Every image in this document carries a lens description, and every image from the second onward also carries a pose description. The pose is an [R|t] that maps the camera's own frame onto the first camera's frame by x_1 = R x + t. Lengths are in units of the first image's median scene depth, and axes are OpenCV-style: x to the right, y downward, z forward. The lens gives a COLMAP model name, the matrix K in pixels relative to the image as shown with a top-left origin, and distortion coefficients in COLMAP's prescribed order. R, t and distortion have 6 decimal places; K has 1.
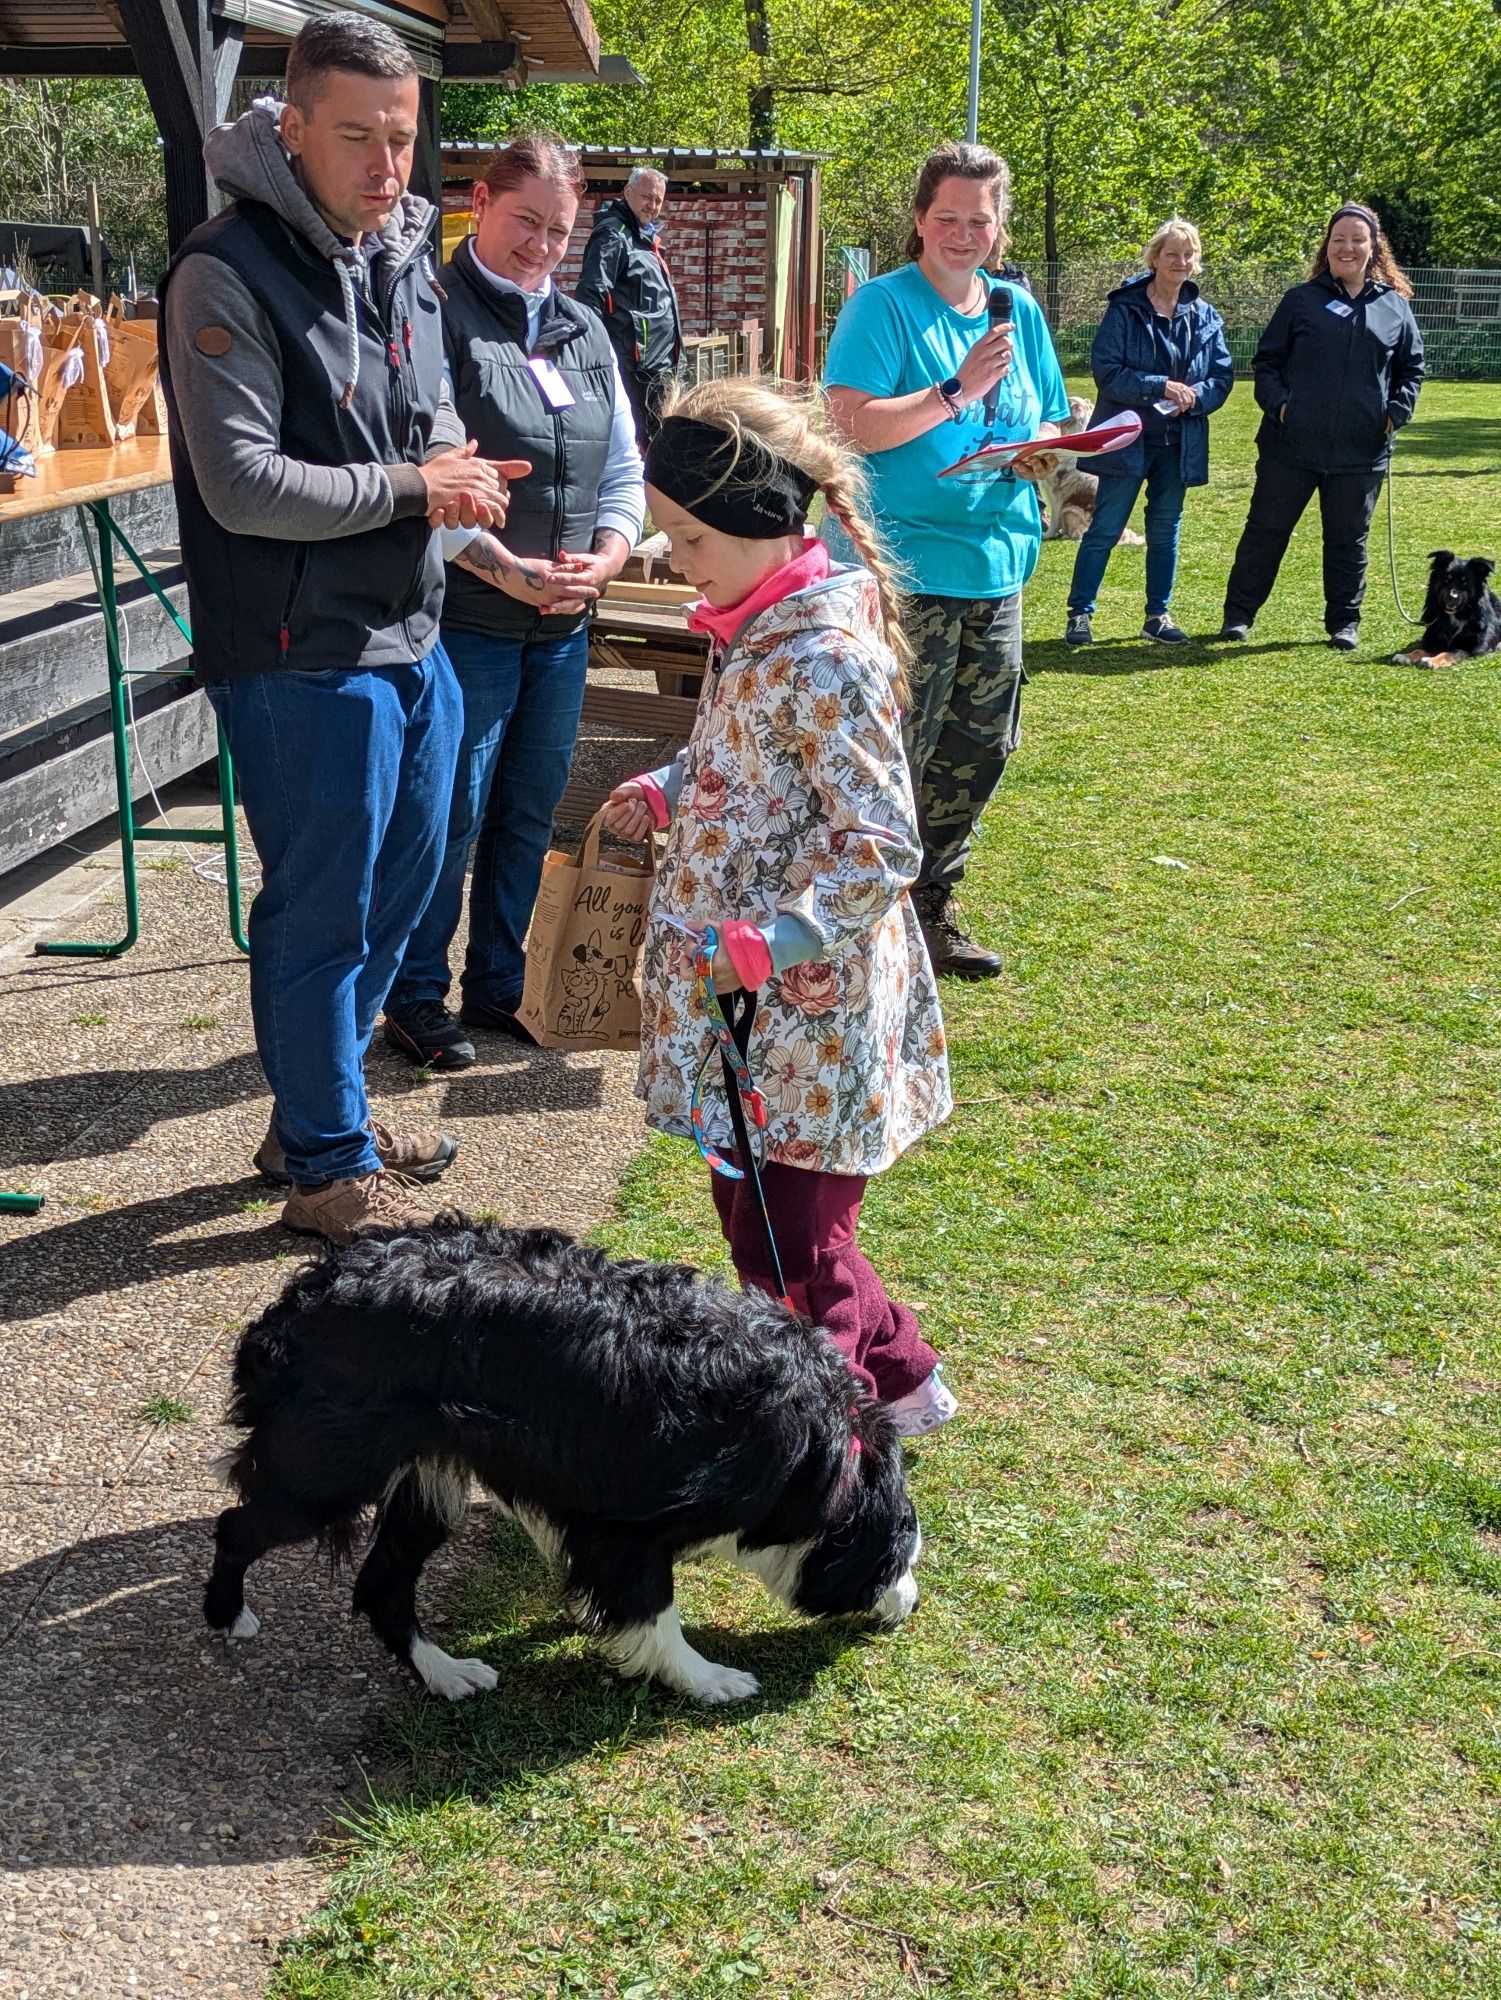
lens RADIAL K [[2779.9, 0, 682.3], [0, 2779.9, 1044.3], [0, 0, 1]] dist [0.038555, 0.000000]
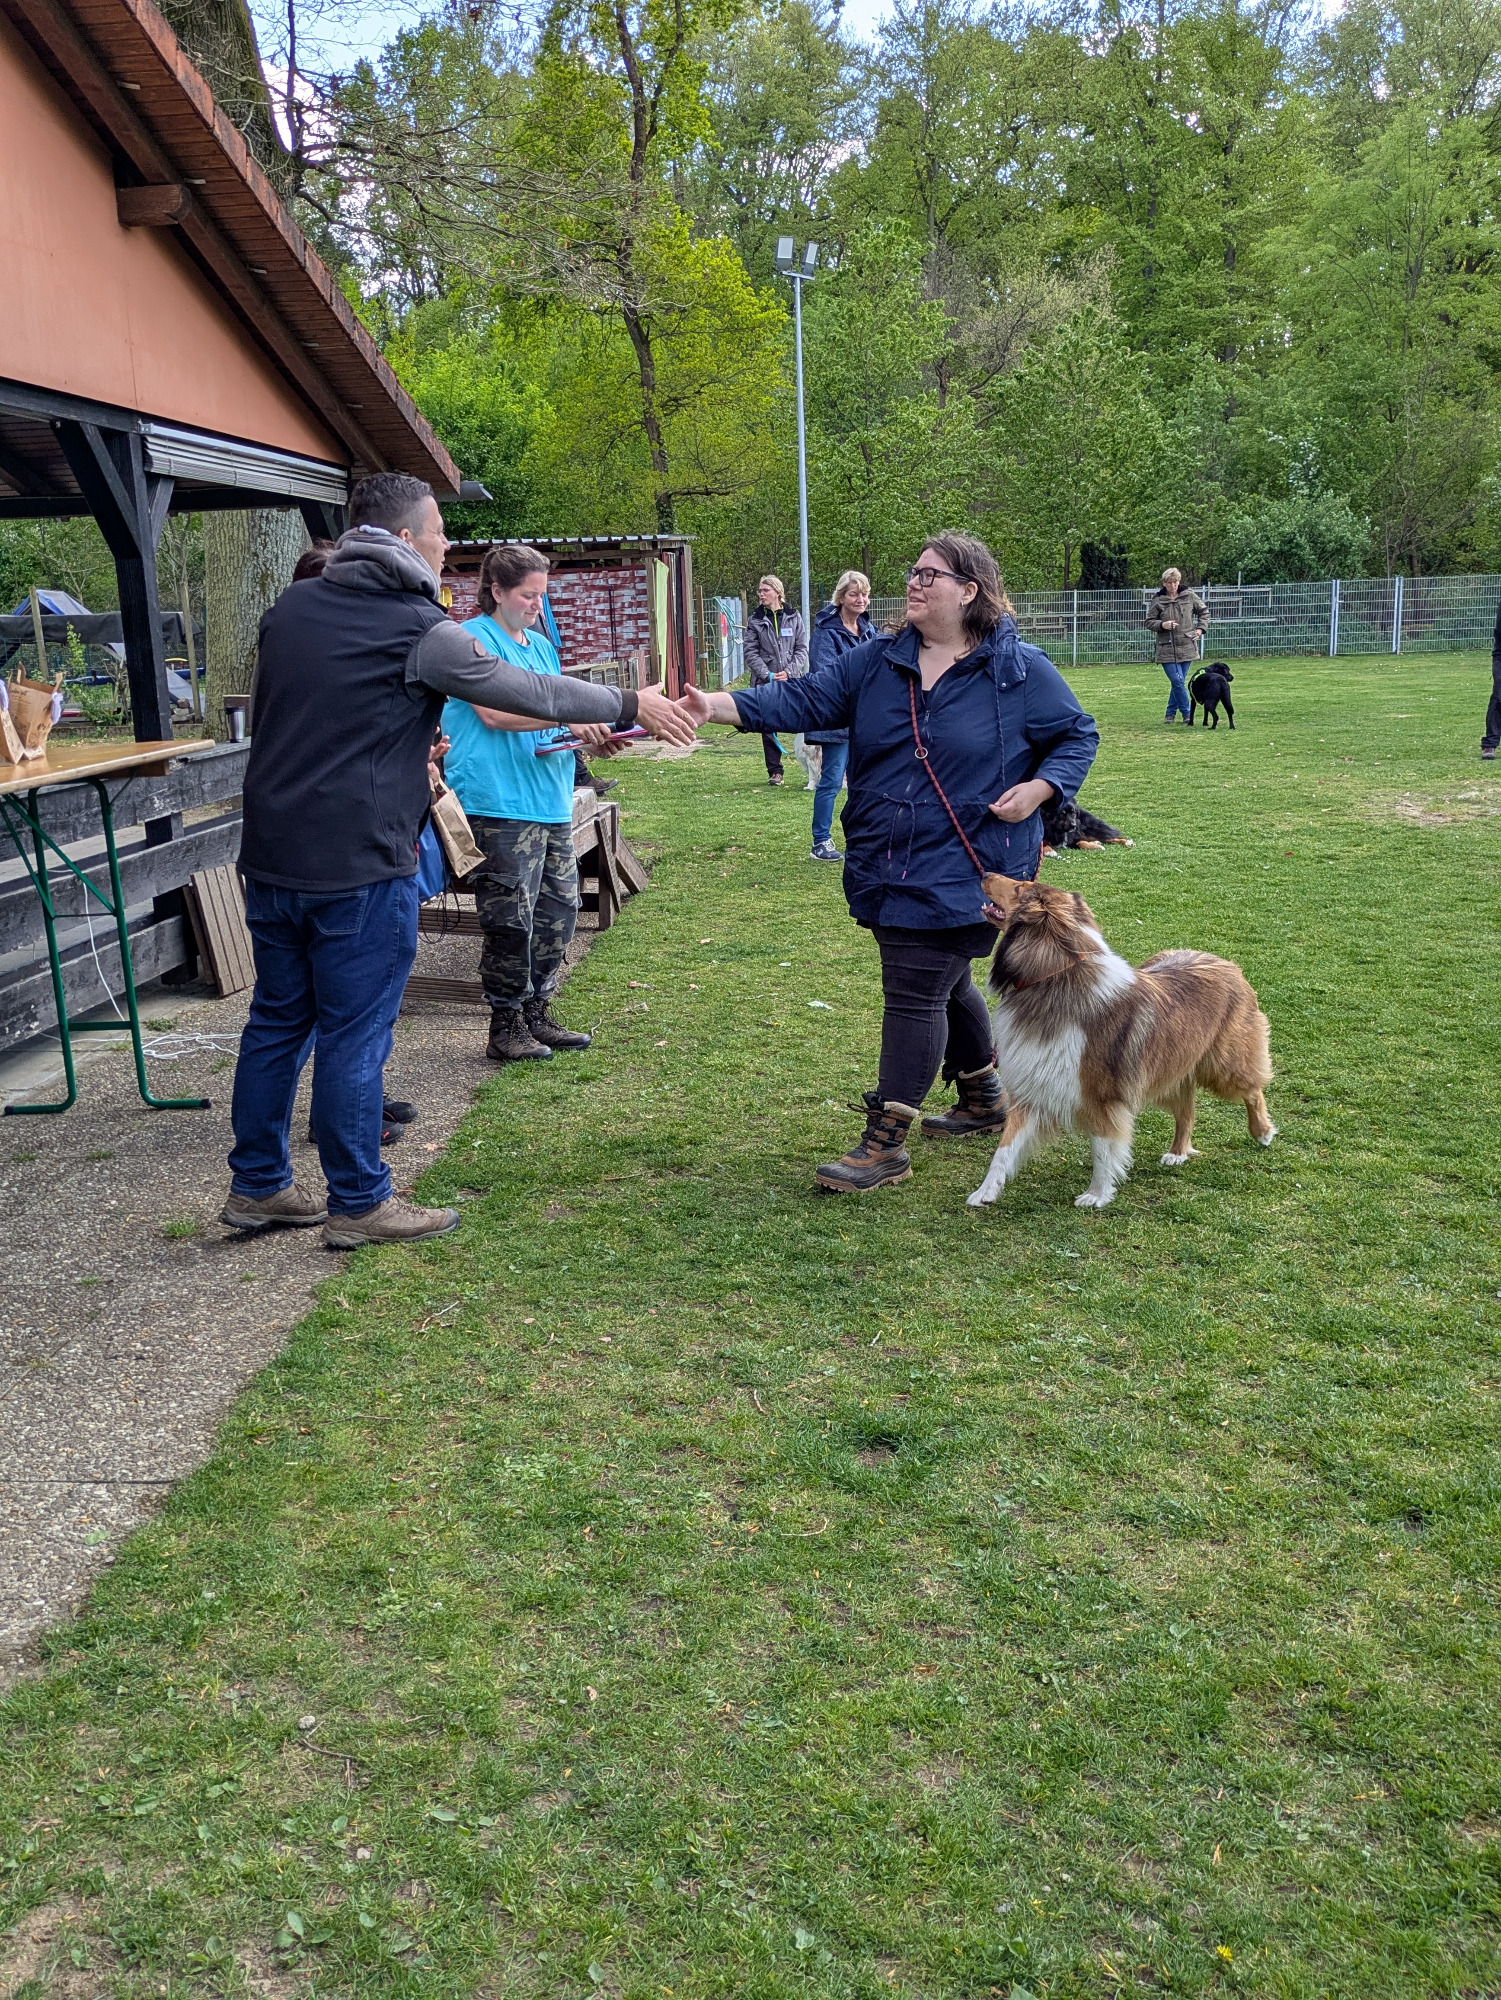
lens RADIAL K [[1960.4, 0, 713.8], [0, 1960.4, 1007.9], [0, 0, 1]] dist [0.028226, 0.000000]
pose [[0.998117, -0.057988, 0.020021, 0.176619], [0.059300, 0.995587, -0.072737, 0.012538], [-0.015715, 0.073787, 0.997150, -0.031232]]
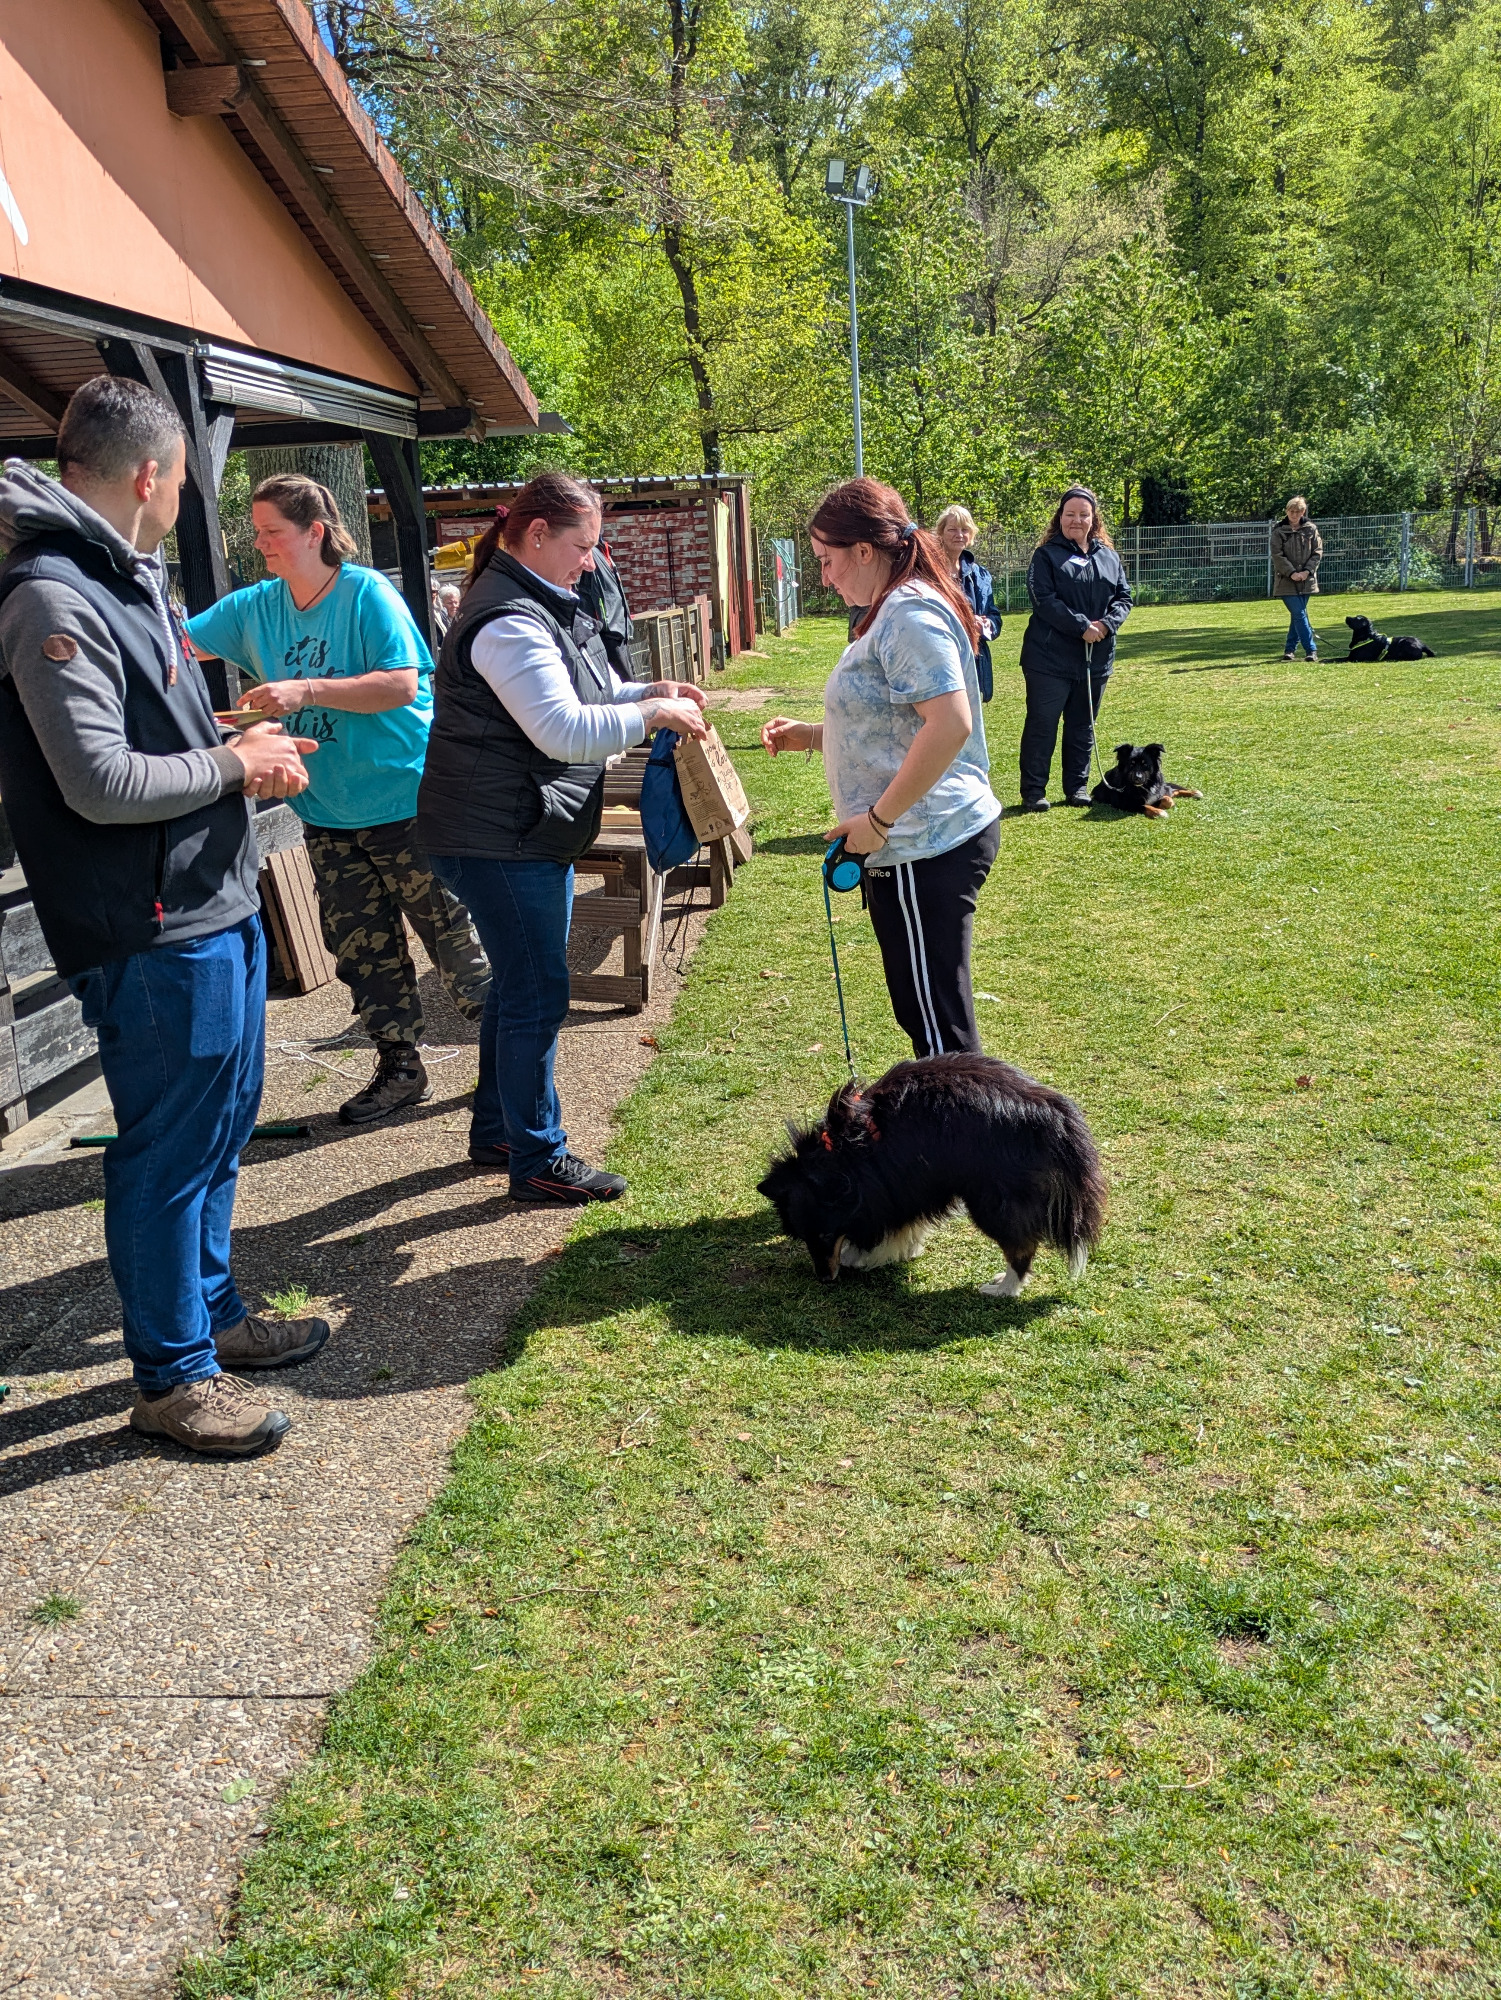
lens RADIAL K [[1960.4, 0, 757.6], [0, 1960.4, 1016.0], [0, 0, 1]] dist [0.028226, 0.000000]
pose [[0.997038, -0.073943, 0.021173, 0.089739], [0.074767, 0.996349, -0.041220, -0.048590], [-0.018048, 0.042681, 0.998926, 0.178830]]
